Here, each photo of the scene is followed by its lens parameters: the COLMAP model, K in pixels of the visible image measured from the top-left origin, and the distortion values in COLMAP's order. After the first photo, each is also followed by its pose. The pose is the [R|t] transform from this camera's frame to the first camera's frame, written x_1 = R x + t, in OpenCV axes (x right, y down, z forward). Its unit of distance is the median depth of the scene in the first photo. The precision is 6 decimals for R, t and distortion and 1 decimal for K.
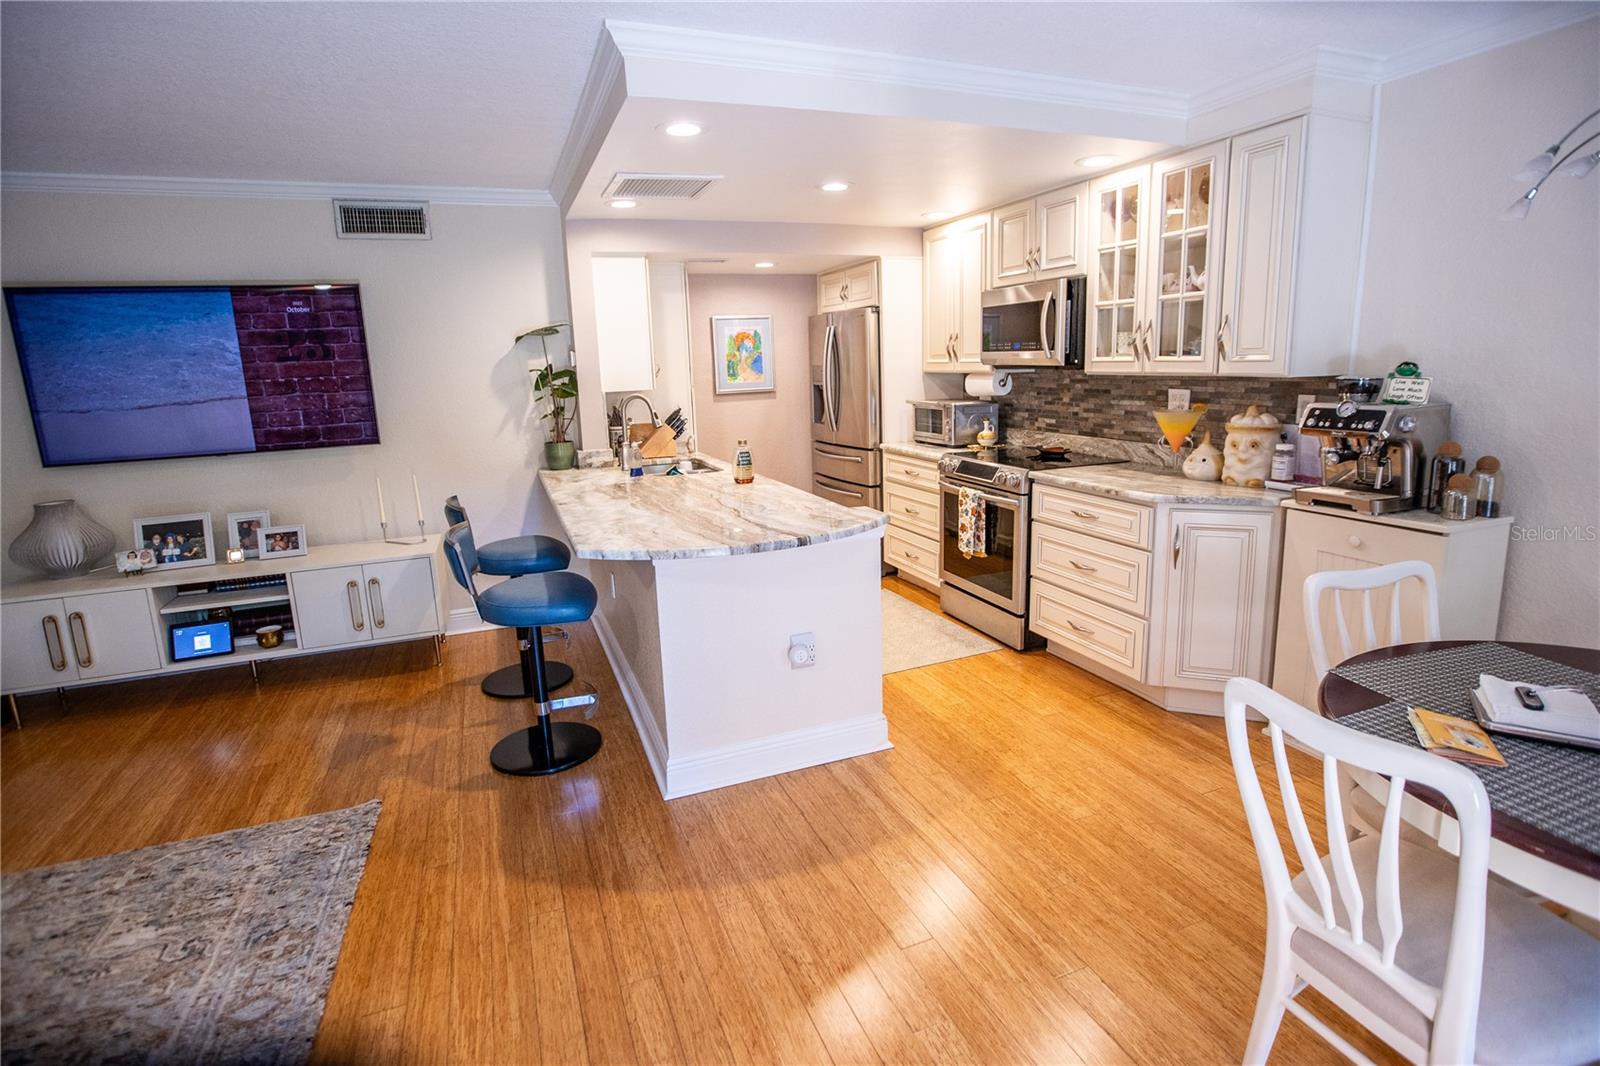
lens RADIAL K [[776.3, 0, 837.0], [0, 776.3, 514.6], [0, 0, 1]] dist [-0.023410, -0.000088]
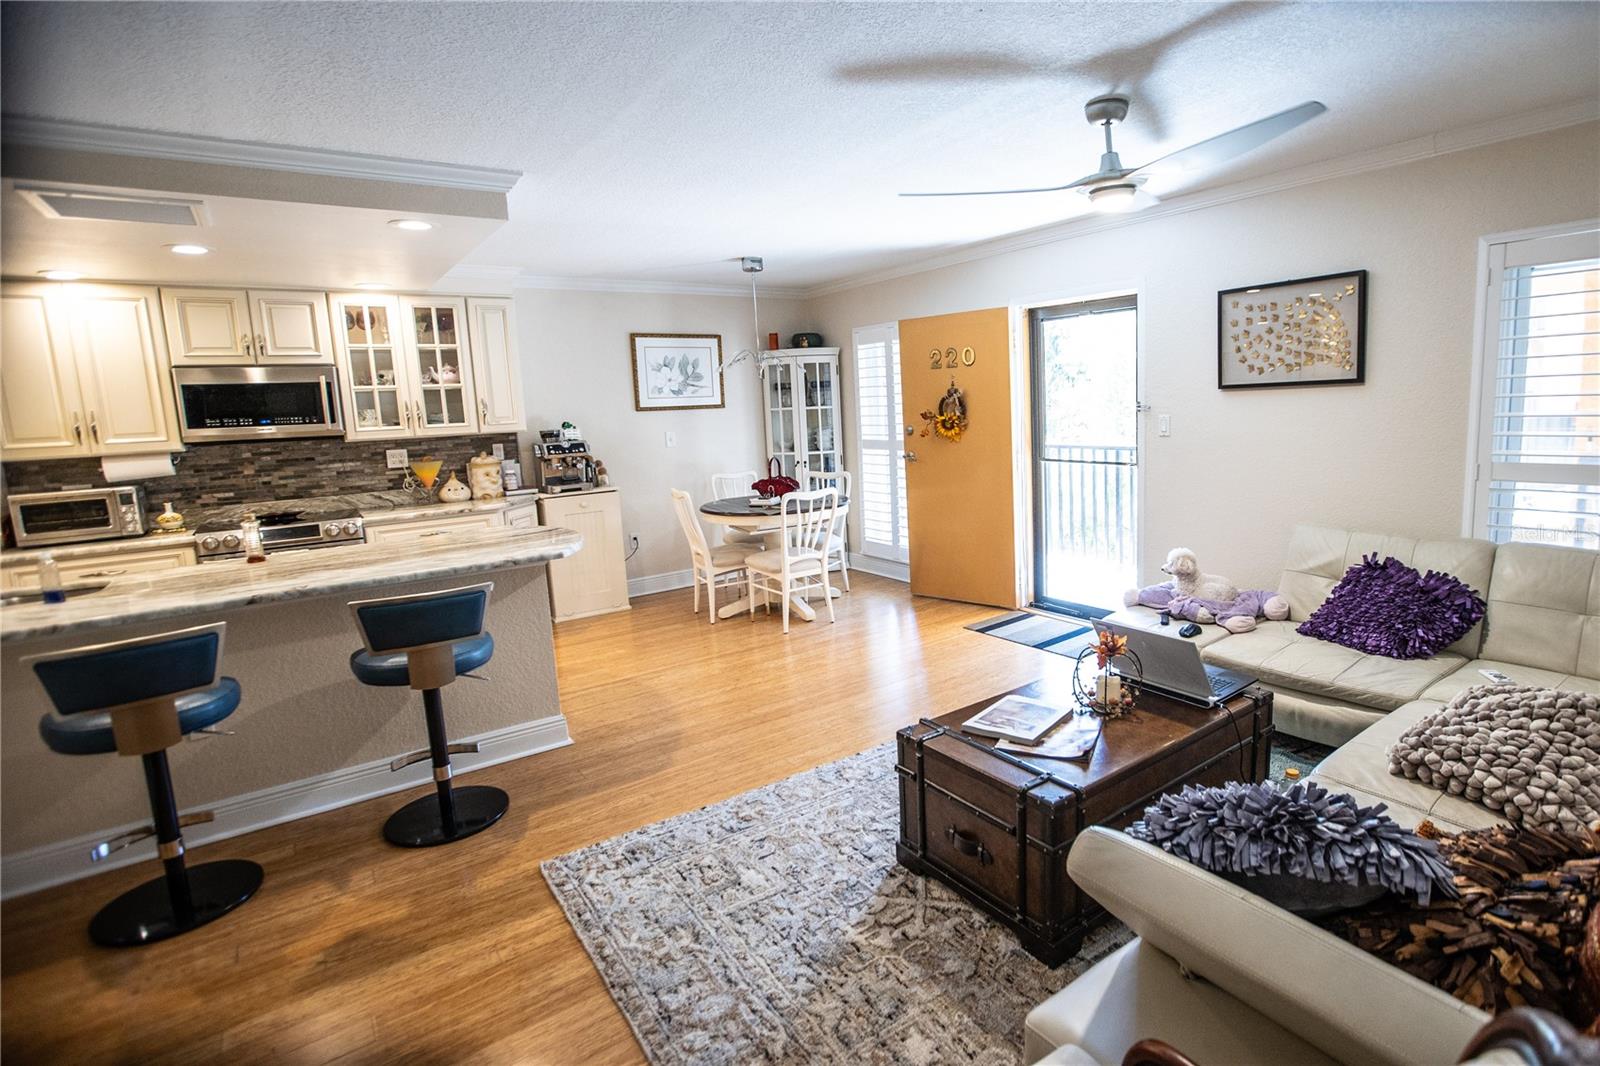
lens RADIAL K [[776.3, 0, 802.4], [0, 776.3, 524.1], [0, 0, 1]] dist [-0.023410, -0.000088]
pose [[-0.162086, -0.111952, 0.980405, -1.131011], [0.243283, 0.958341, 0.149654, -0.063837], [-0.956317, 0.262773, -0.128098, 0.523575]]
